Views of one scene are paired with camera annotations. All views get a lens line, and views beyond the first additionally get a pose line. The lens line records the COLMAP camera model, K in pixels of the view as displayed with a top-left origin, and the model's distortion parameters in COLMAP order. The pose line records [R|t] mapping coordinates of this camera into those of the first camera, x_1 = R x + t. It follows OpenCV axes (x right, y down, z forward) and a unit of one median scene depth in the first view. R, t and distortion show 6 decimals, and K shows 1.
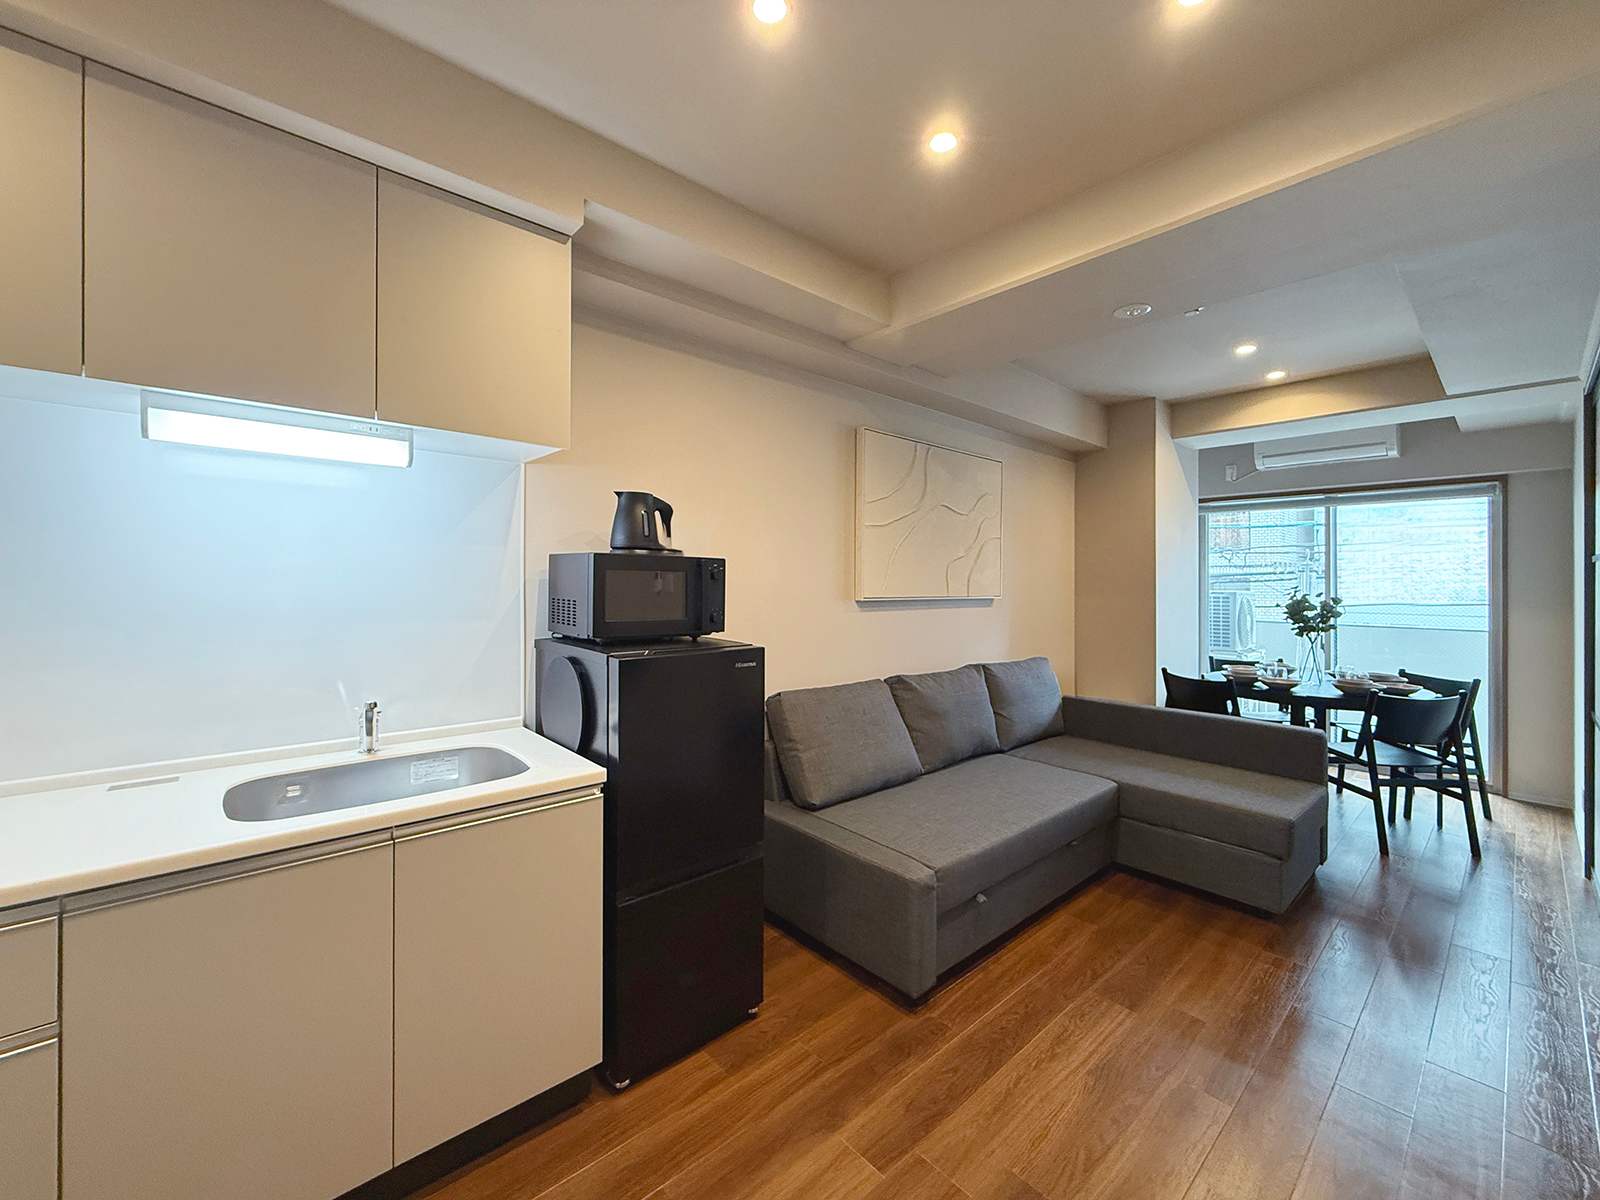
lens RADIAL K [[627.5, 0, 800.0], [0, 627.5, 600.0], [0, 0, 1]] dist [0.000389, 0.000079]
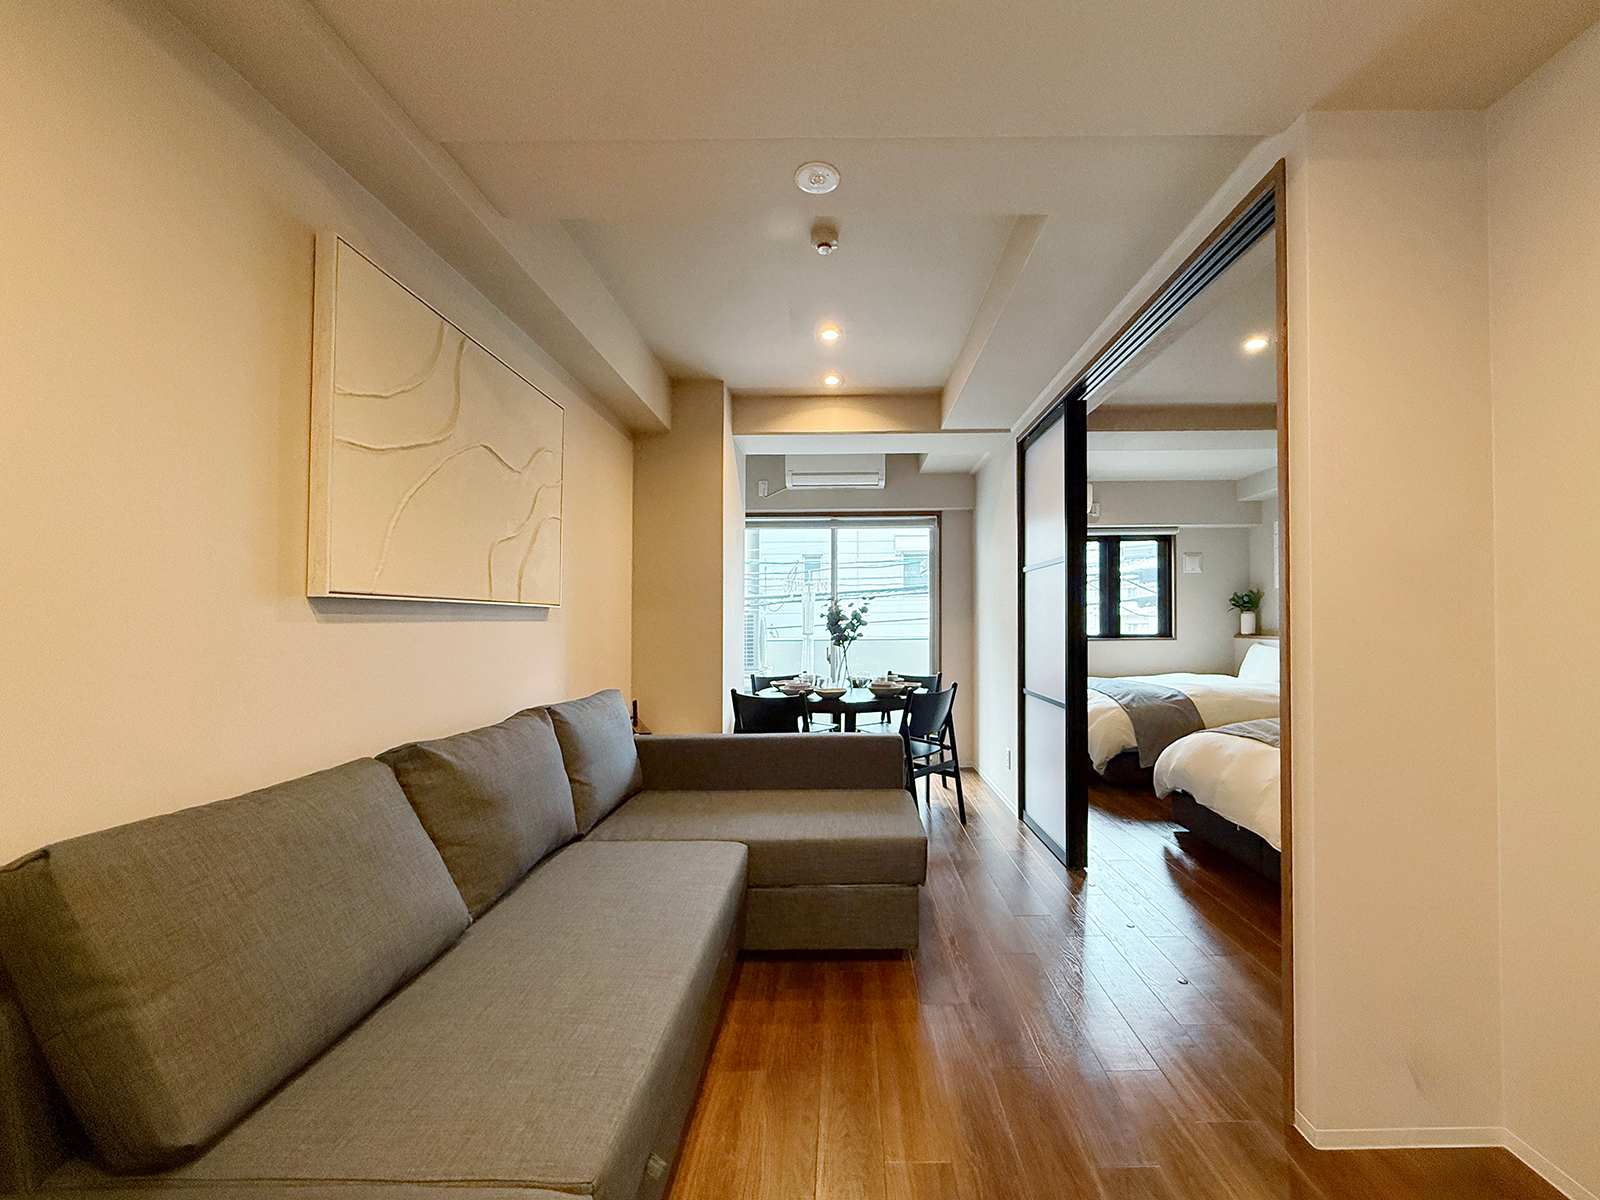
lens RADIAL K [[627.5, 0, 800.0], [0, 627.5, 600.0], [0, 0, 1]] dist [0.000389, 0.000079]
pose [[0.676495, 0.014683, 0.736301, -0.007417], [0.033986, 0.998114, -0.051130, 0.036796], [-0.735663, 0.059613, 0.674720, 0.380868]]
